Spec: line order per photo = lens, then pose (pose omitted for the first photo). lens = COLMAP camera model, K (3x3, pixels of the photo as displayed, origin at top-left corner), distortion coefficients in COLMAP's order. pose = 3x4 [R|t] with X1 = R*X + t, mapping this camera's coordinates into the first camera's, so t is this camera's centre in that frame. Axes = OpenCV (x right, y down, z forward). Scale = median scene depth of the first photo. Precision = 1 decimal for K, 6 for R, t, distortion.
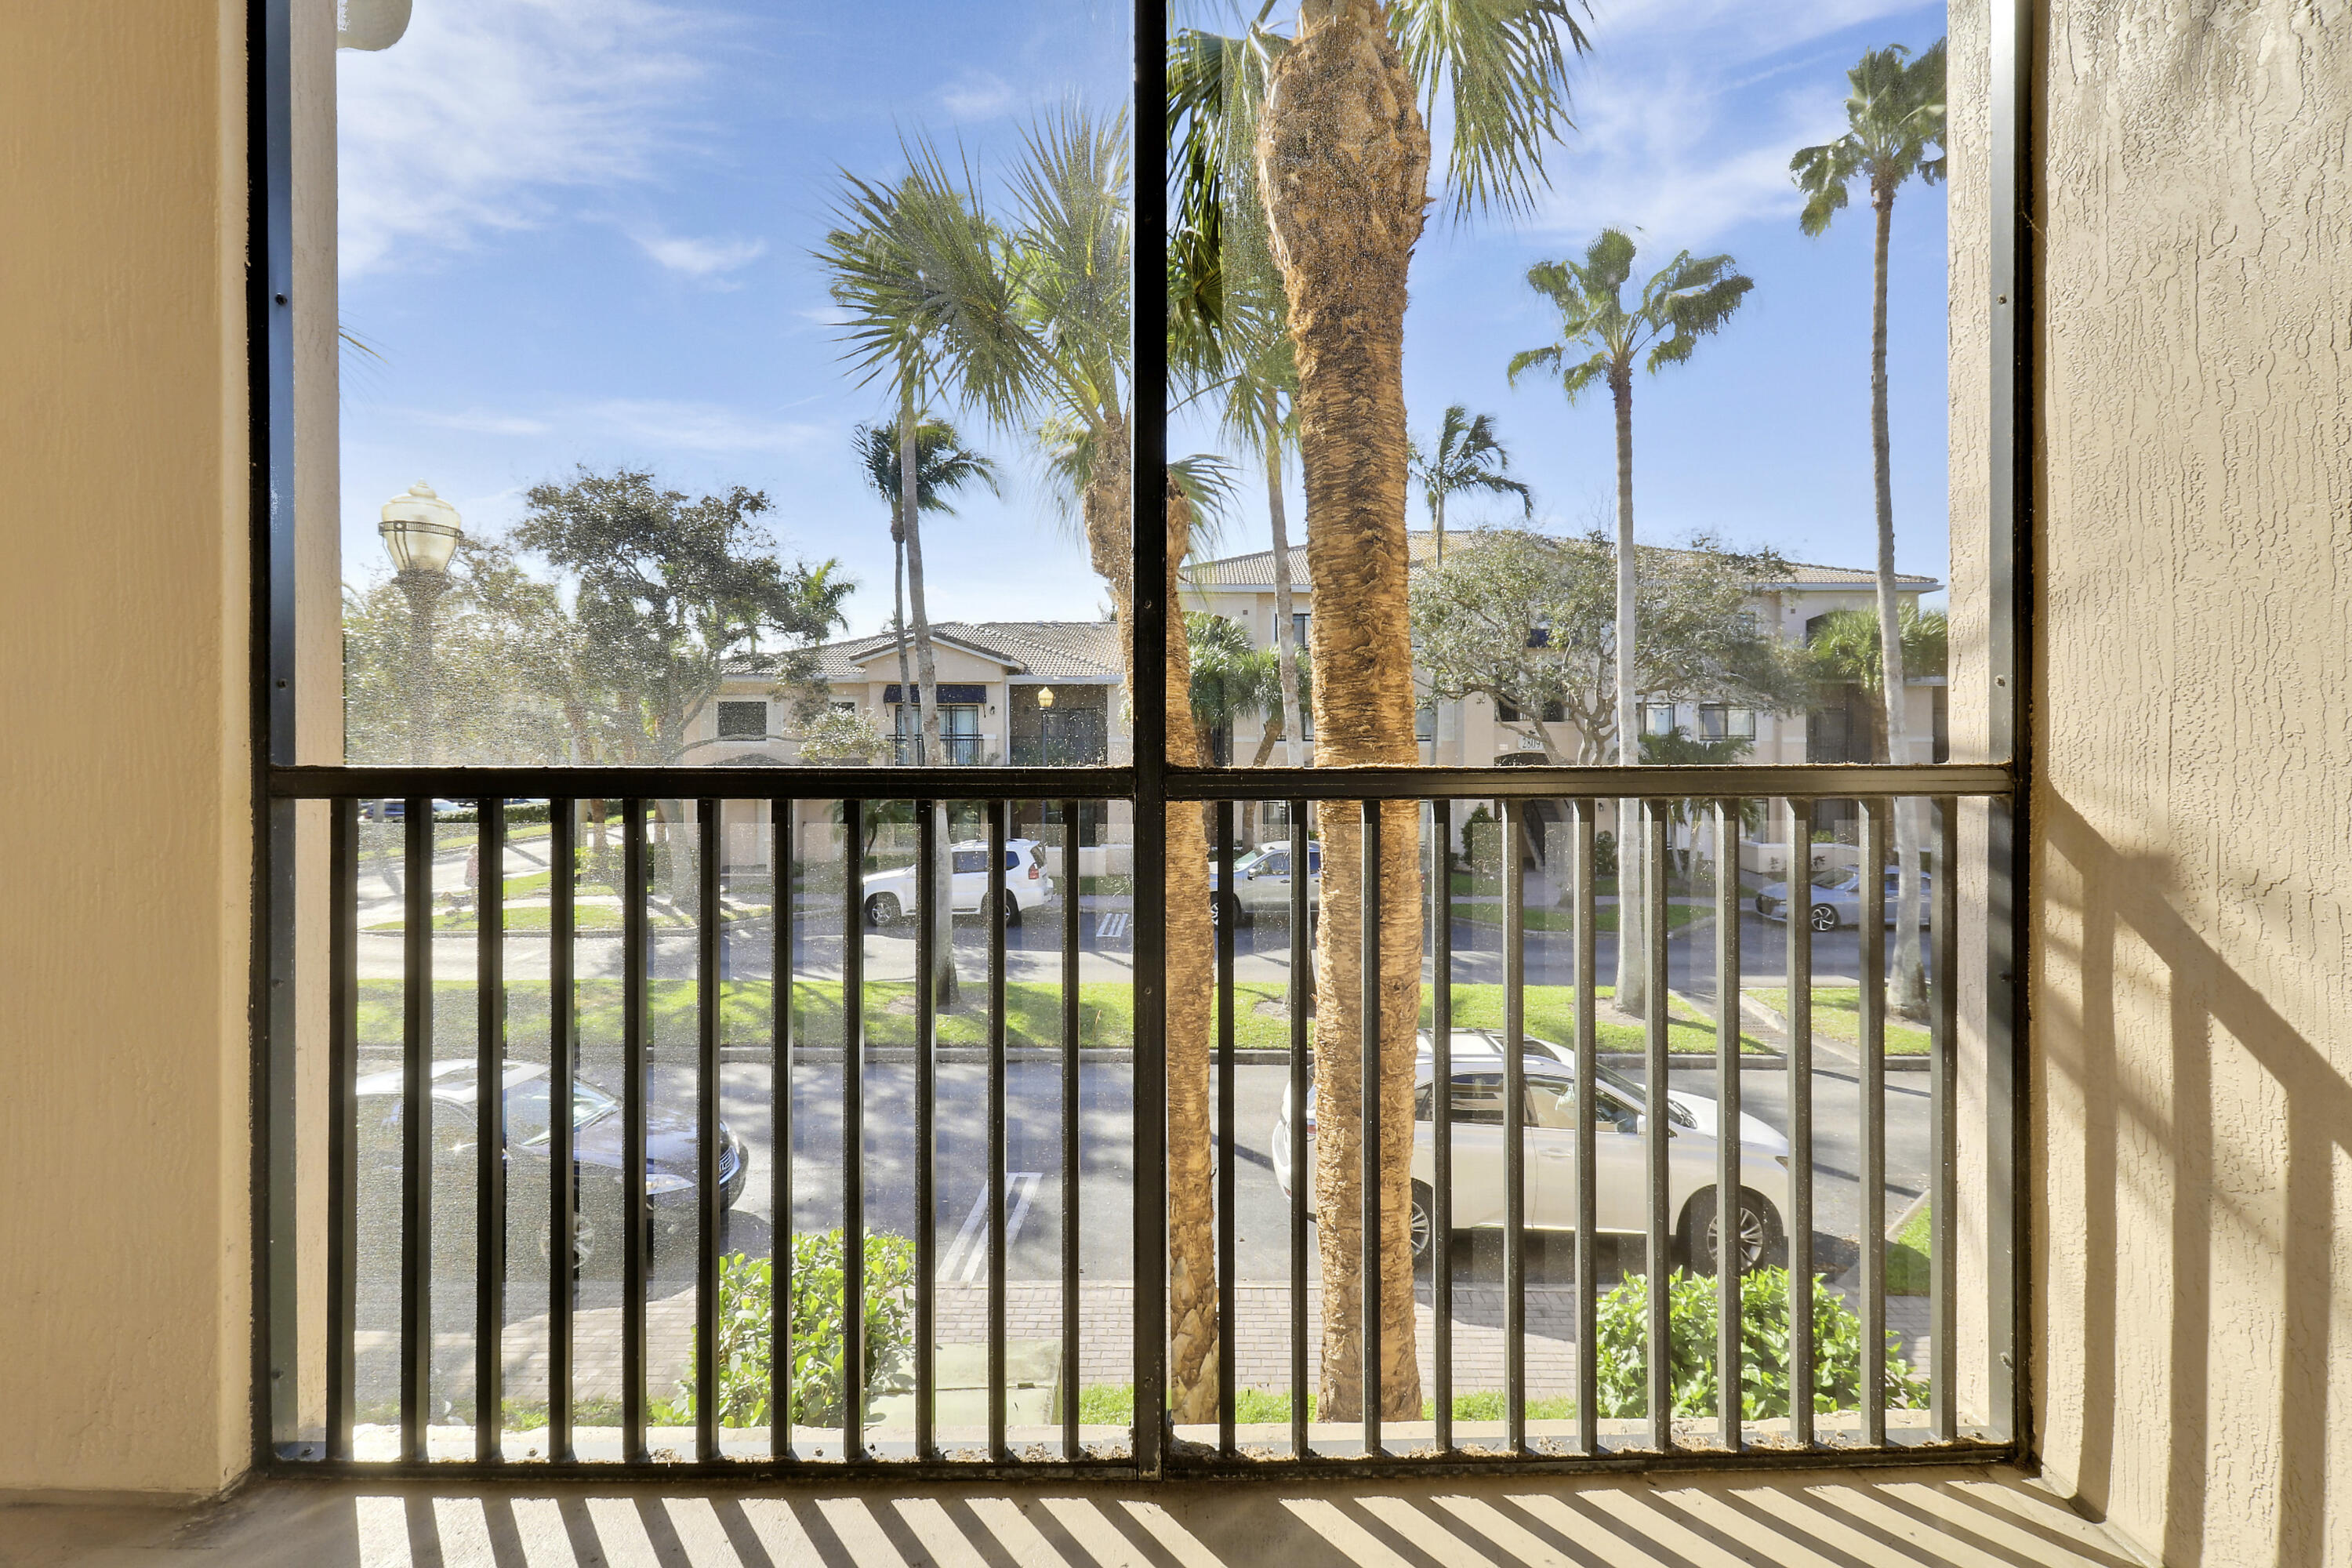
lens RADIAL K [[1097.2, 0, 1165.4], [0, 1097.2, 733.4], [0, 0, 1]] dist [0.000296, -0.010965]
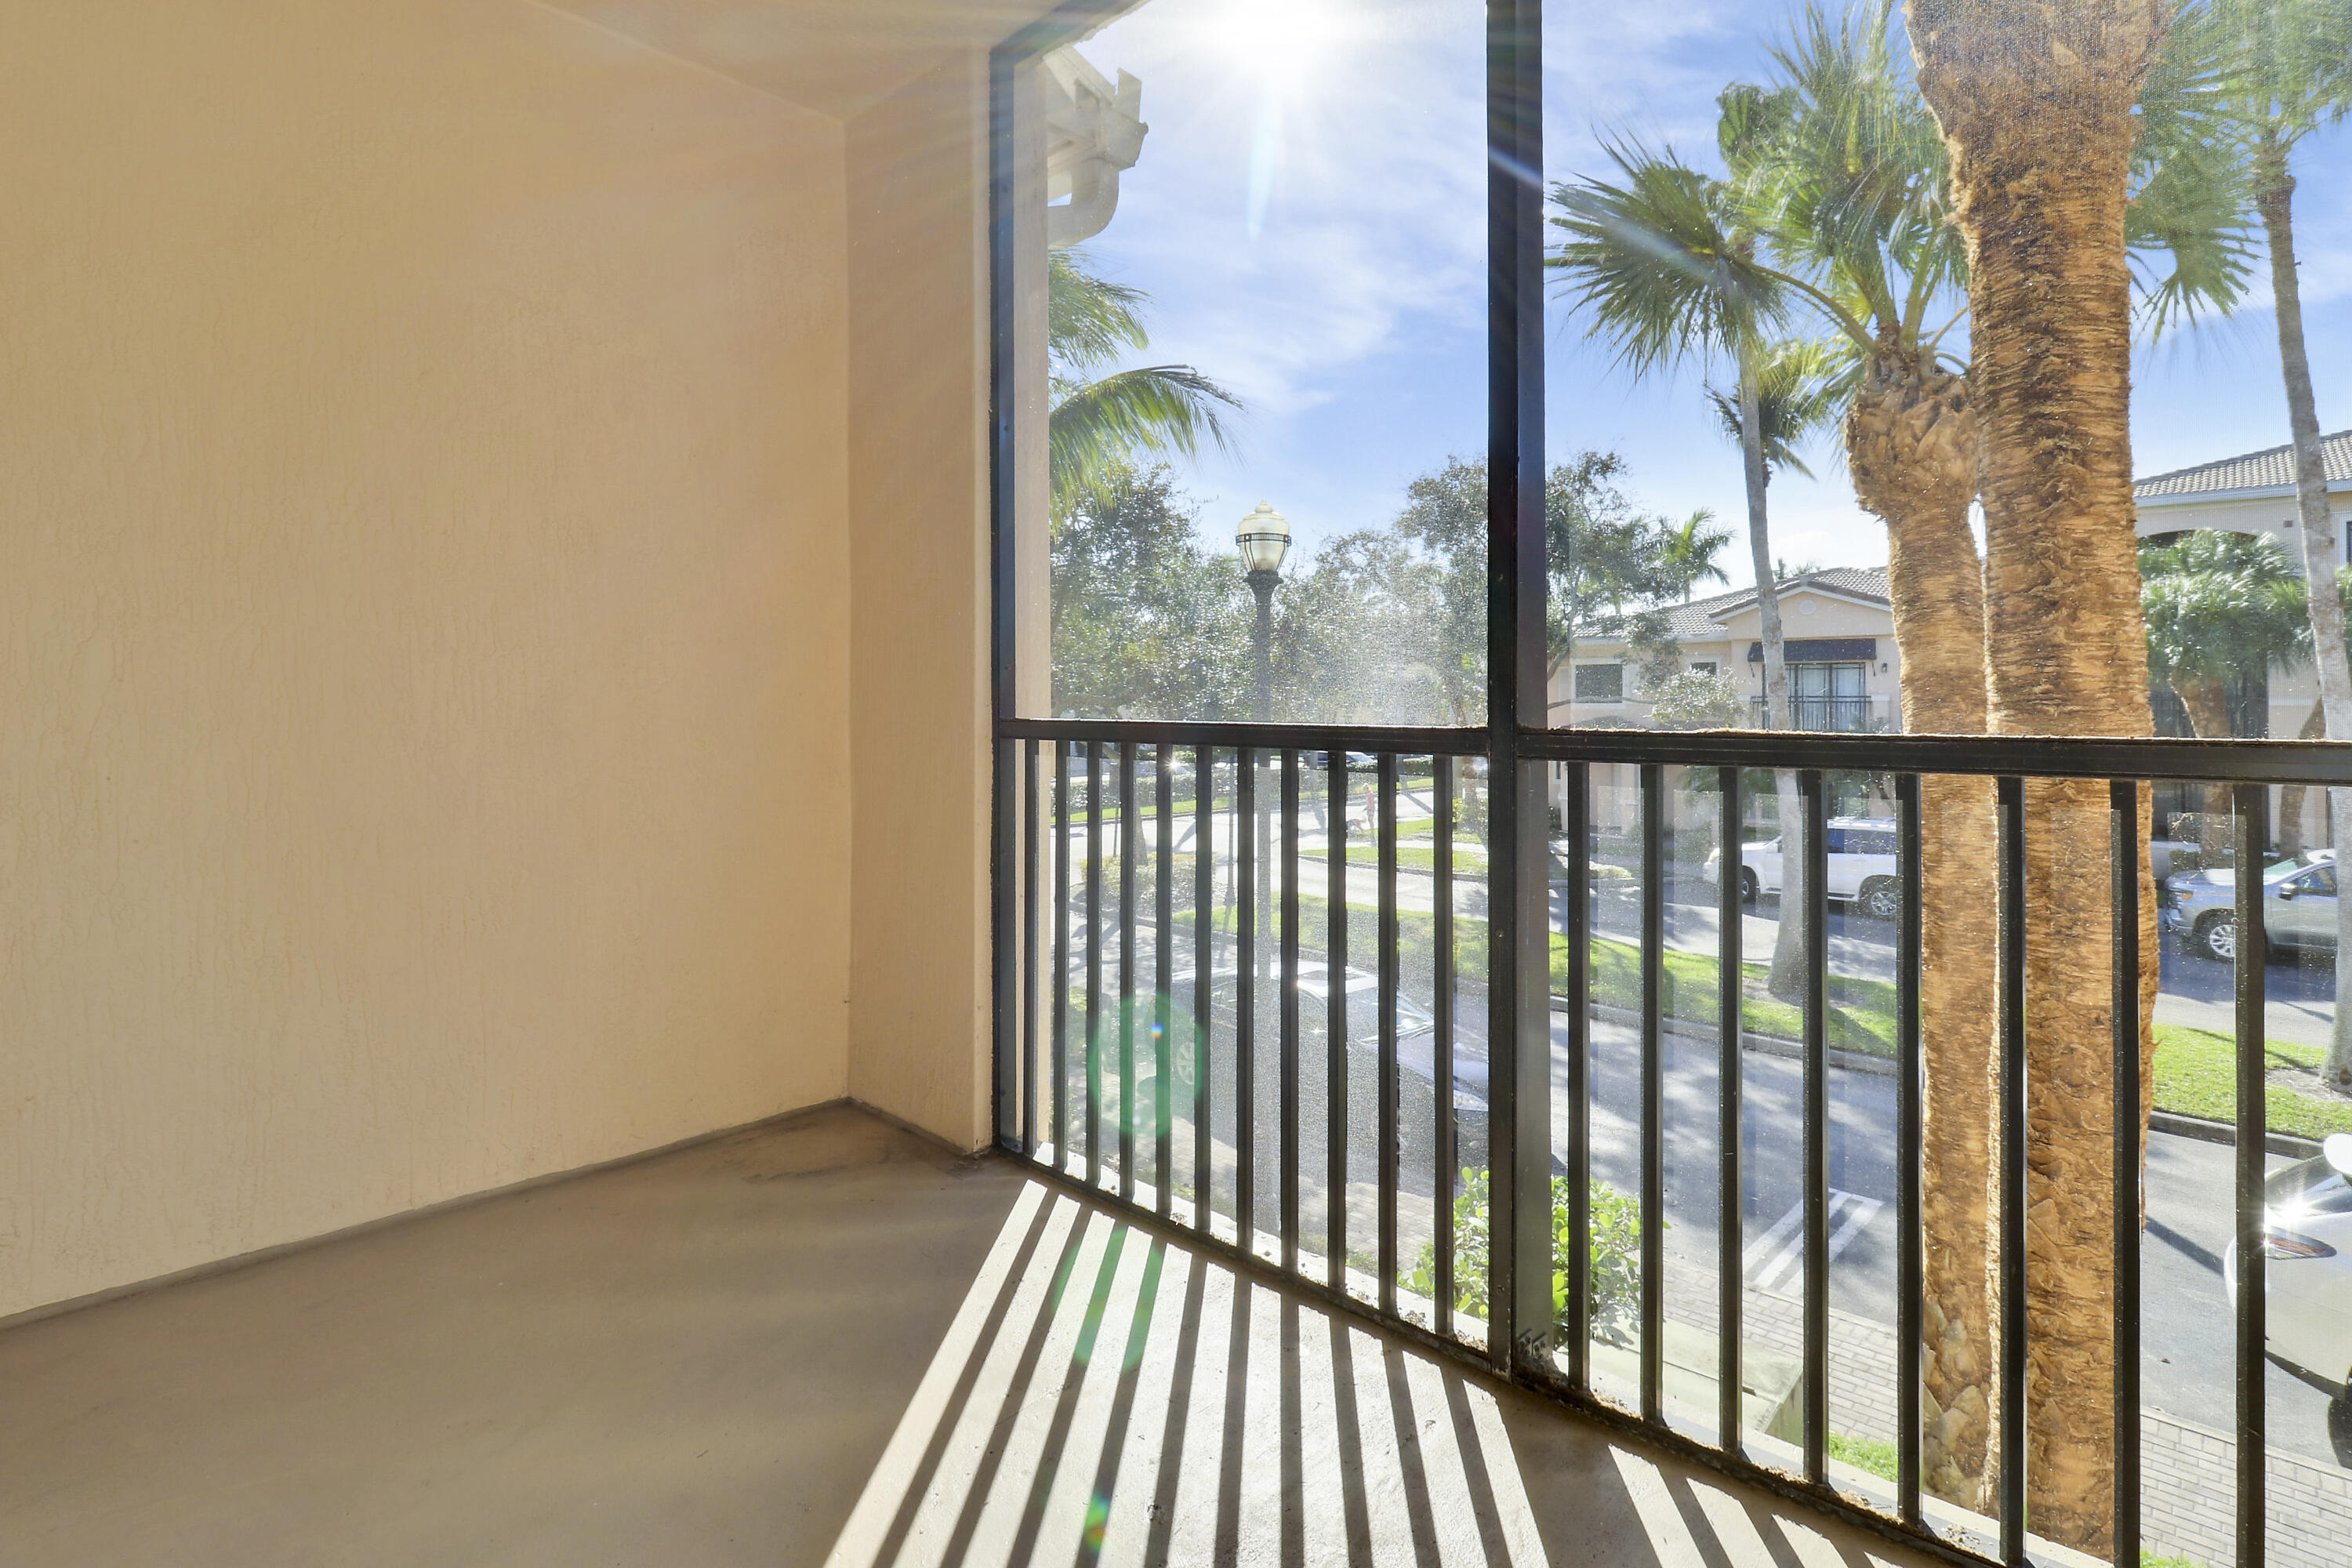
lens RADIAL K [[1097.2, 0, 1195.9], [0, 1097.2, 714.1], [0, 0, 1]] dist [0.000296, -0.010965]
pose [[0.736411, 0.007631, -0.676491, 0.080434], [0.003810, 0.999874, 0.015425, -0.000212], [0.676523, -0.013936, 0.736289, -0.001213]]
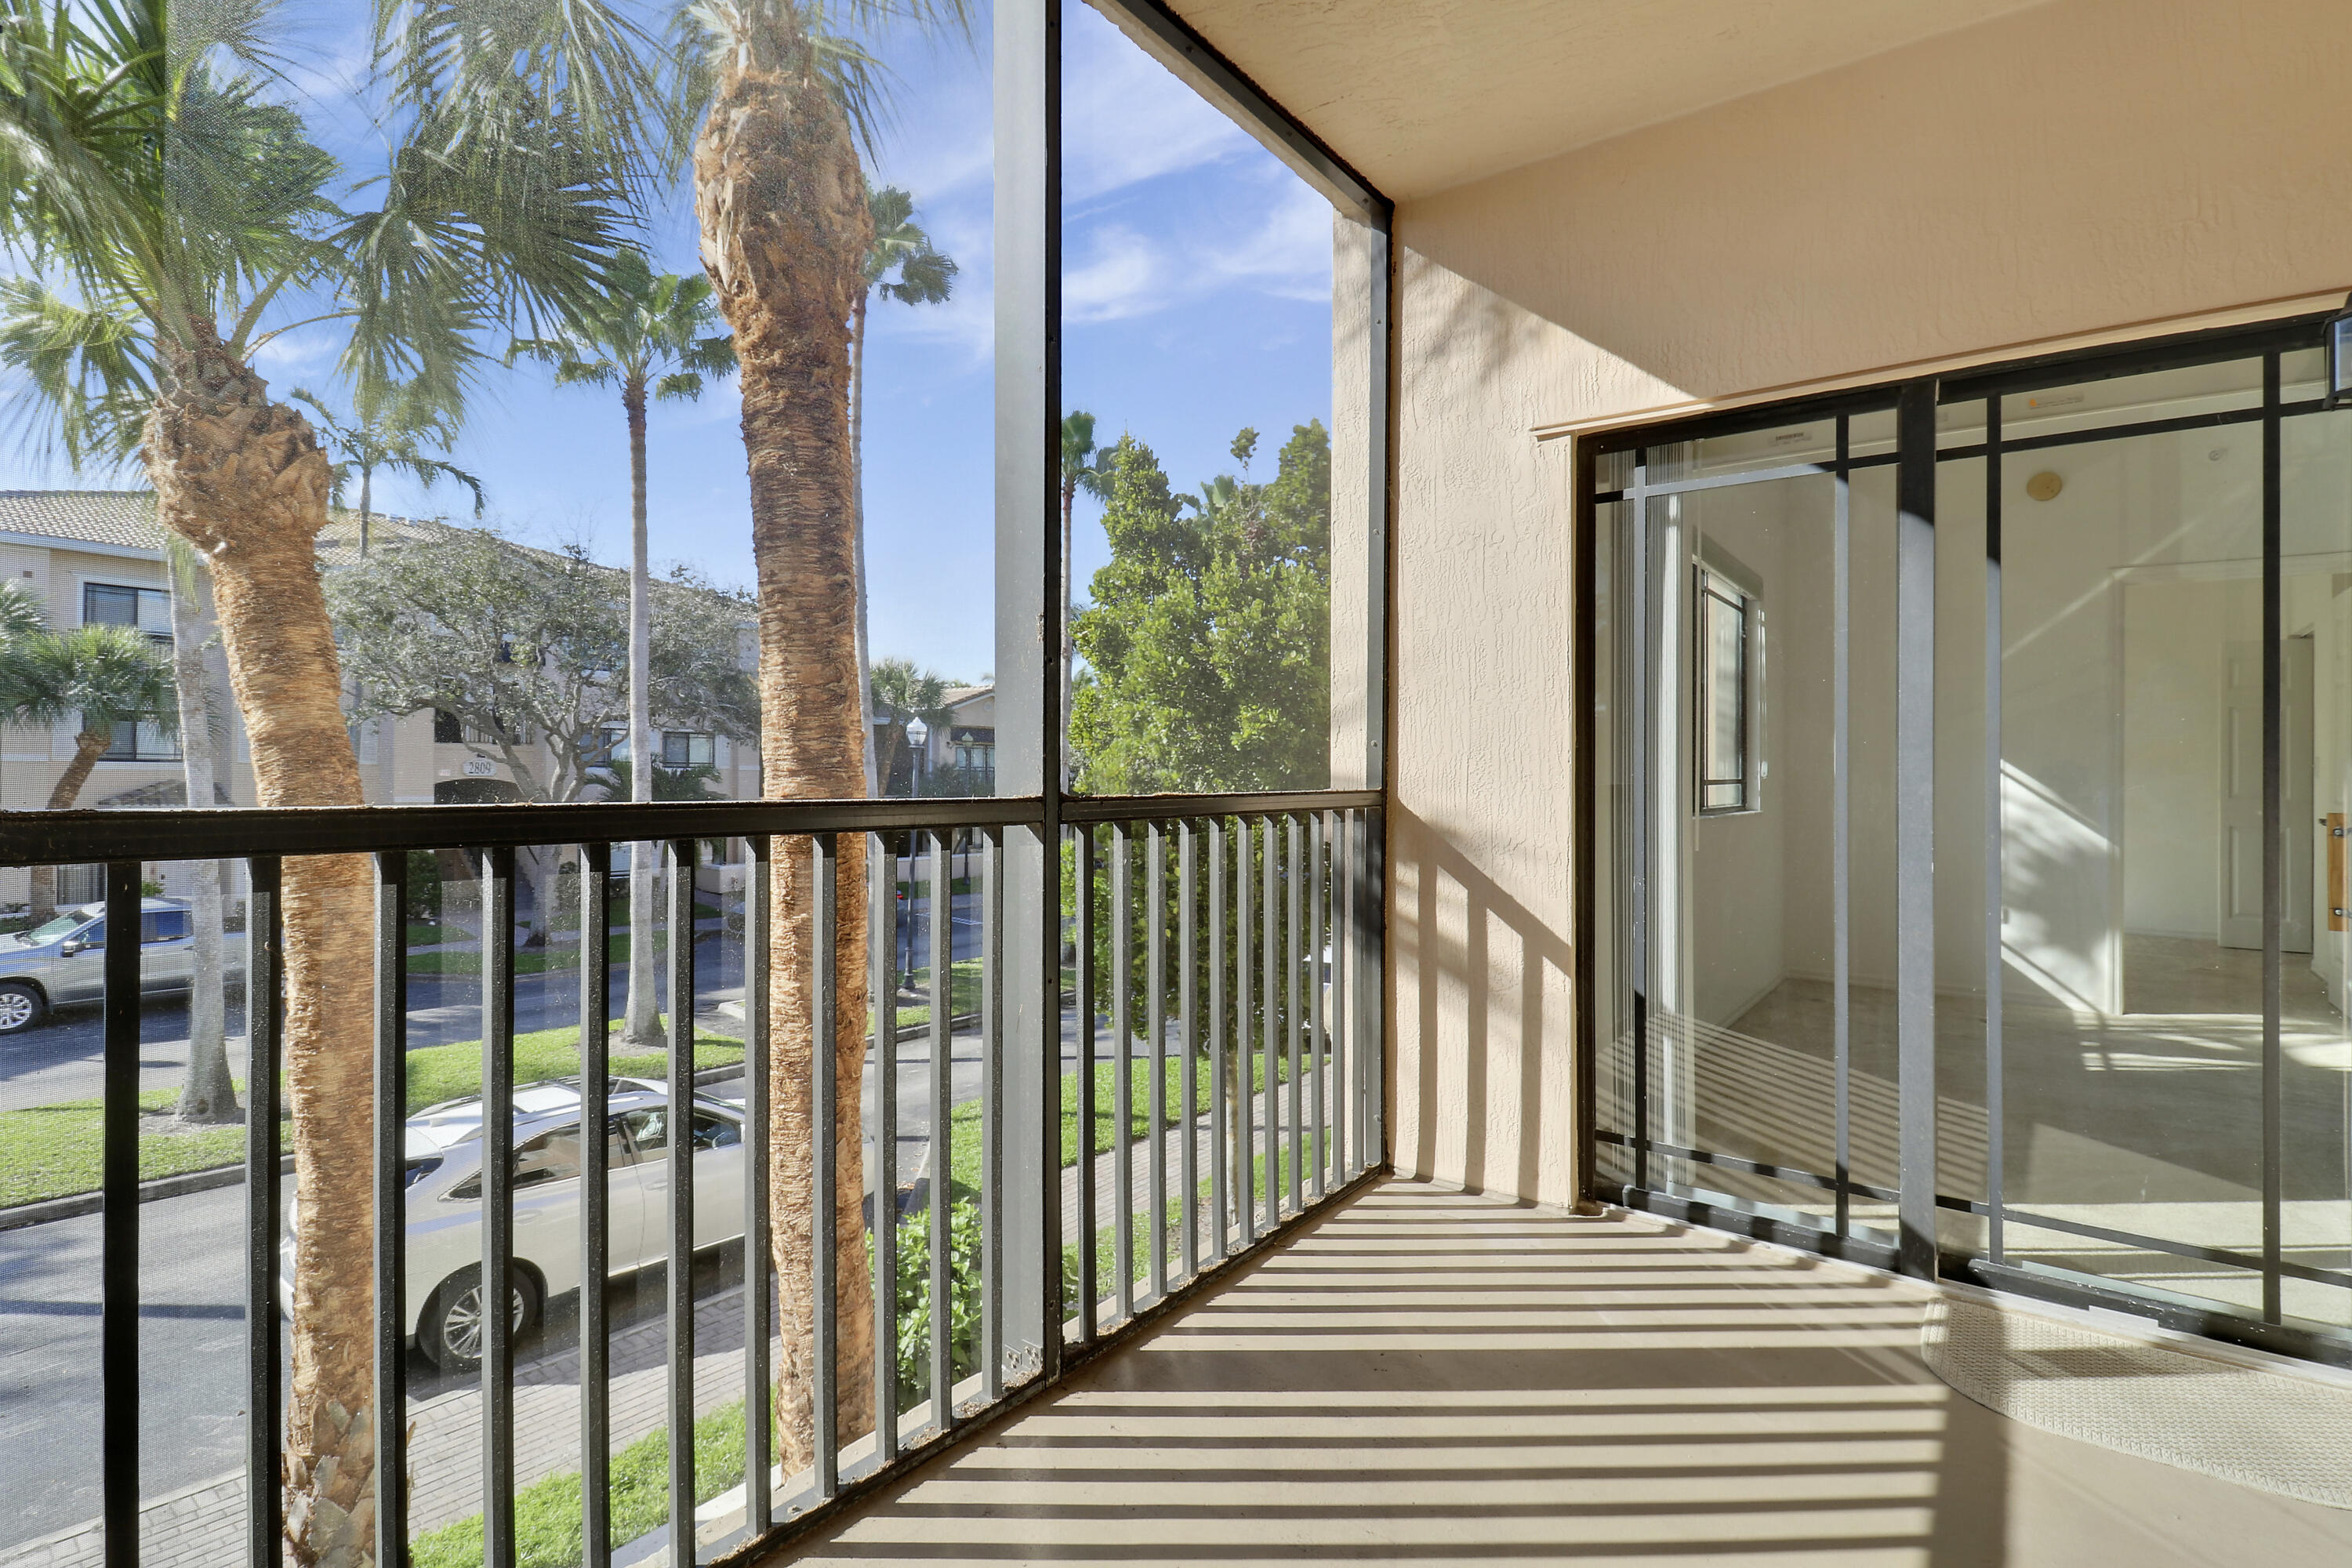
lens RADIAL K [[1097.2, 0, 1182.0], [0, 1097.2, 764.2], [0, 0, 1]] dist [0.000296, -0.010965]
pose [[0.608093, 0.013000, 0.793759, -0.139701], [-0.015988, 0.999864, -0.004127, -0.000262], [-0.793705, -0.010181, 0.608218, 0.023710]]
